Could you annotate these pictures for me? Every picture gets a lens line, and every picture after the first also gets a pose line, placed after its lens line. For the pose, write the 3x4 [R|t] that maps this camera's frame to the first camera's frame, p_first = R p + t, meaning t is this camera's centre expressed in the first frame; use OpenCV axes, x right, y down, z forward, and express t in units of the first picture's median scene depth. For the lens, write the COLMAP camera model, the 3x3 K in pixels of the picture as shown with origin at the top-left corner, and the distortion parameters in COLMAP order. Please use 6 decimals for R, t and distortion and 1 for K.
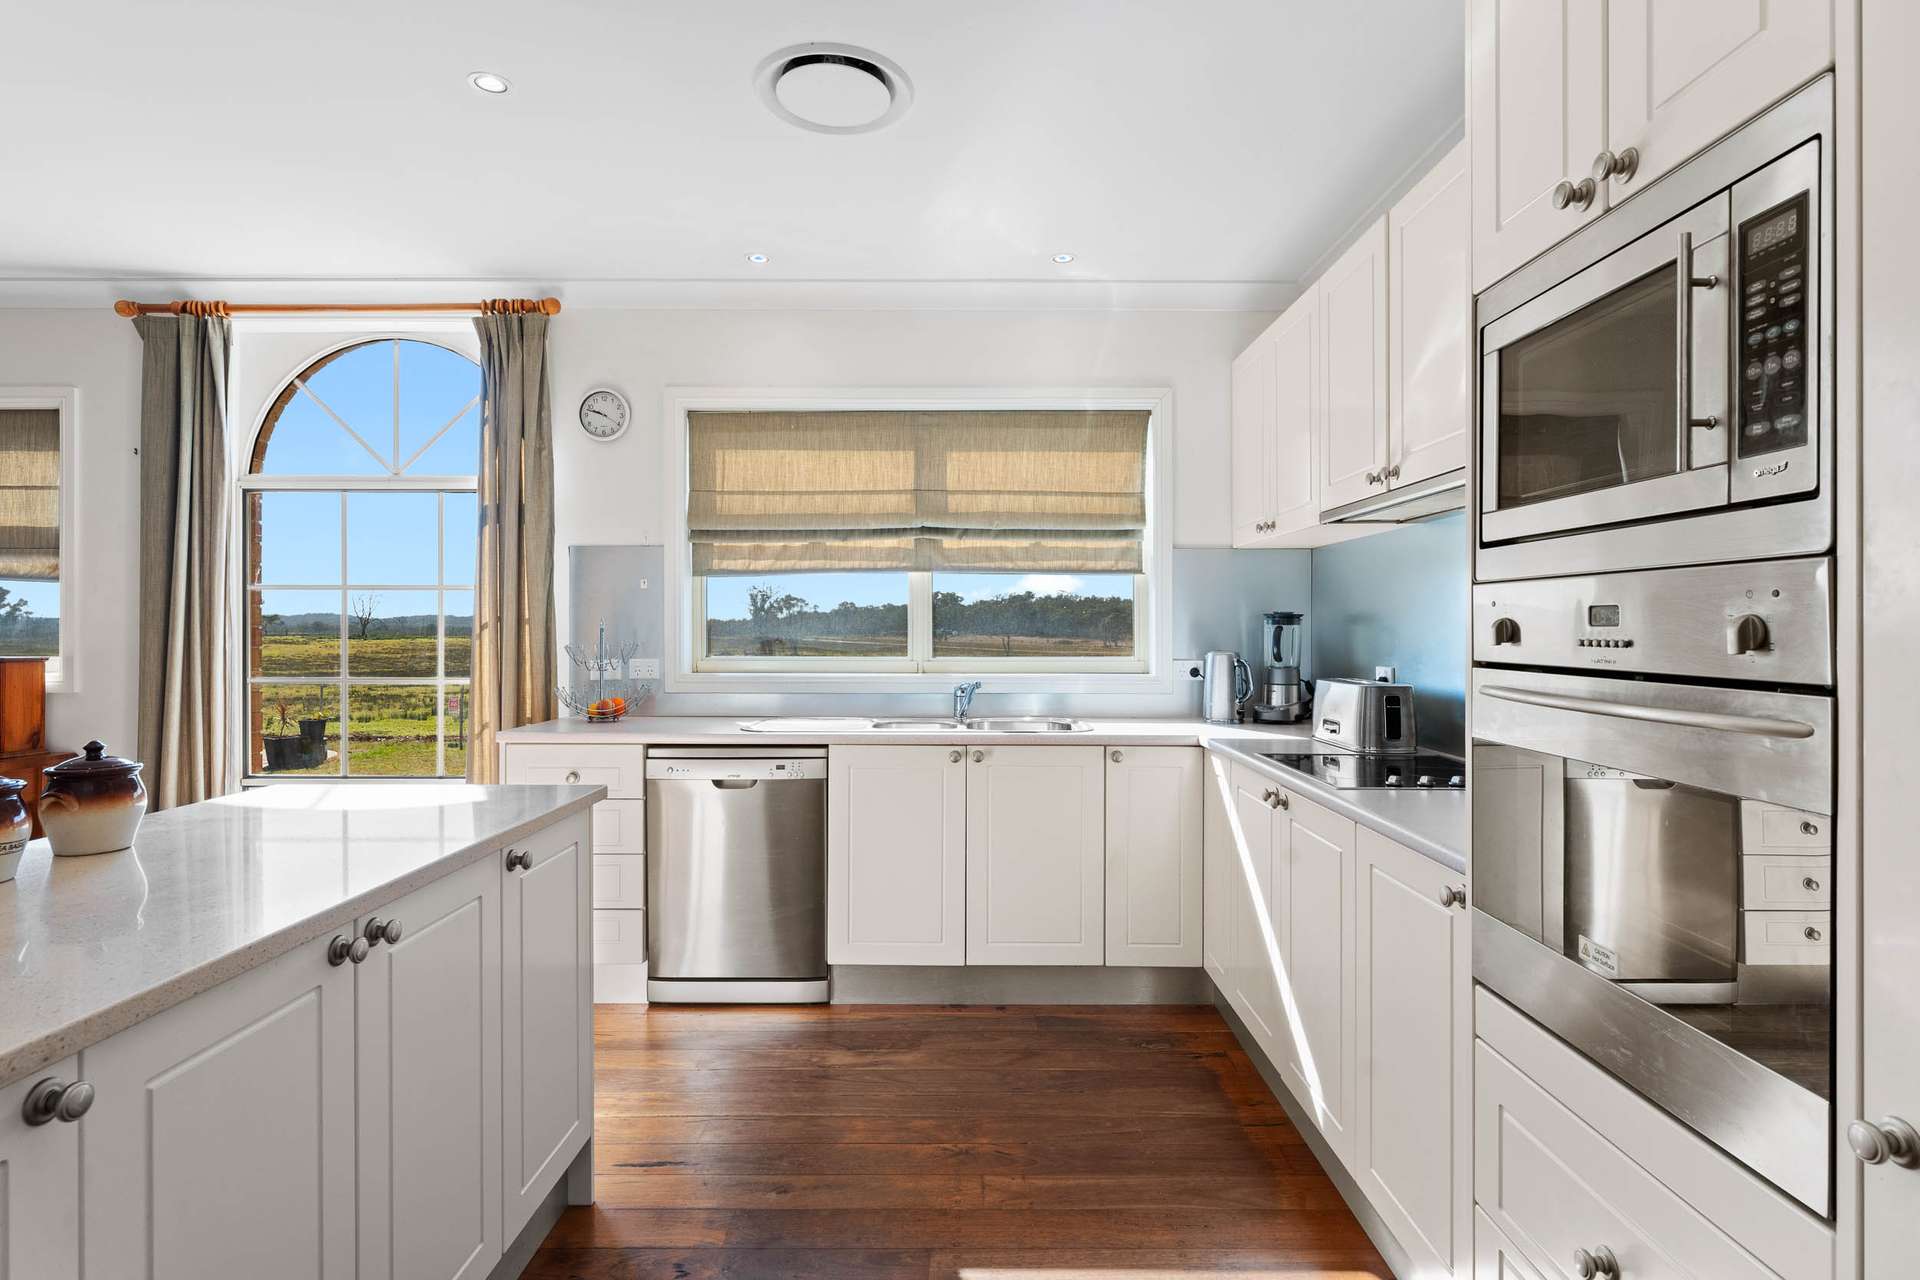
lens RADIAL K [[956.7, 0, 976.4], [0, 956.7, 631.5], [0, 0, 1]] dist [-0.000827, 0.000149]
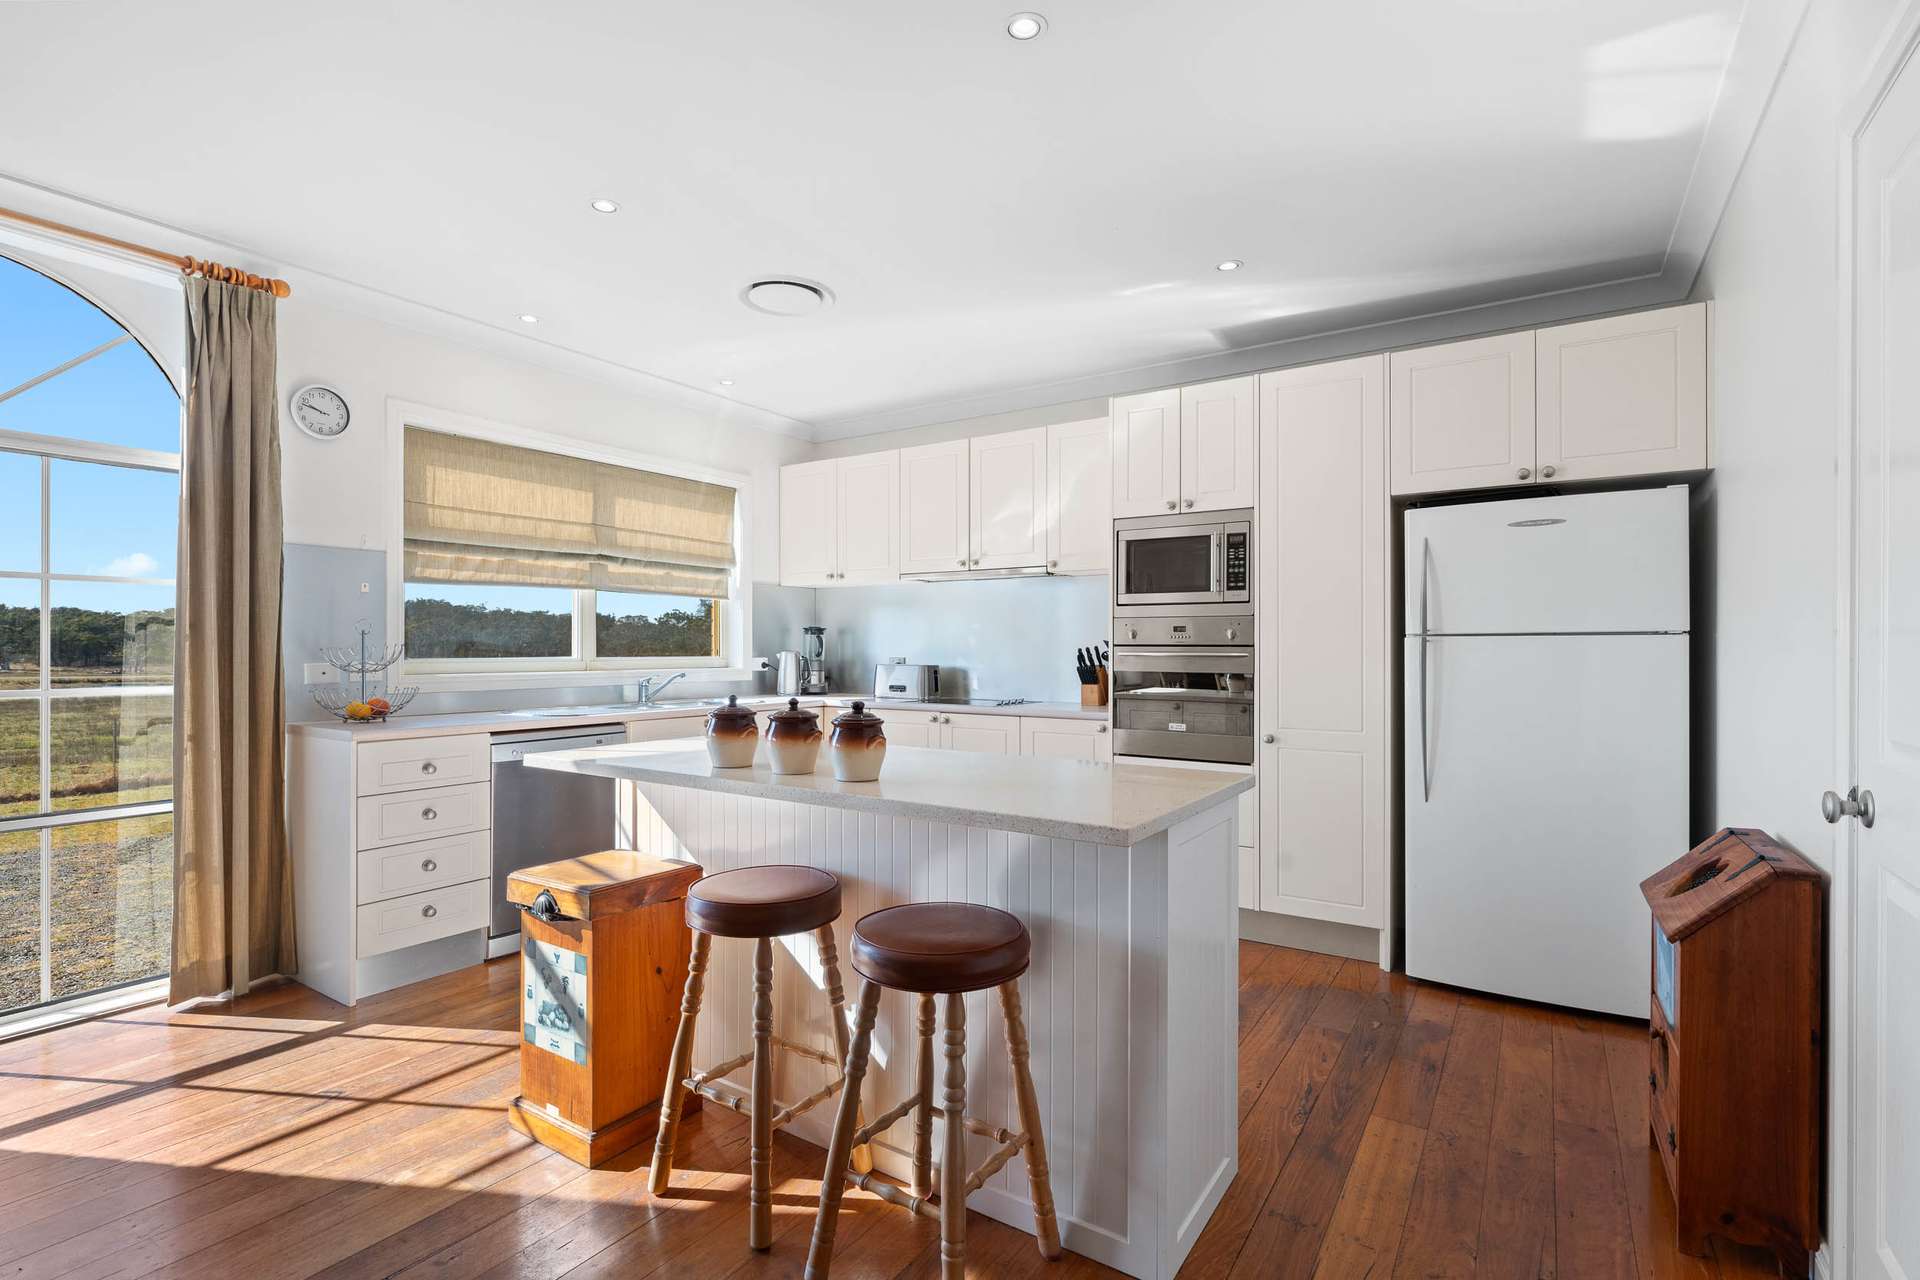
lens RADIAL K [[886.2, 0, 944.3], [0, 886.2, 650.0], [0, 0, 1]] dist [-0.003207, -0.002242]
pose [[0.564530, -0.002698, 0.825408, -0.764660], [0.001867, 0.999996, 0.001991, 0.015684], [-0.825411, 0.000417, 0.564533, -0.034296]]
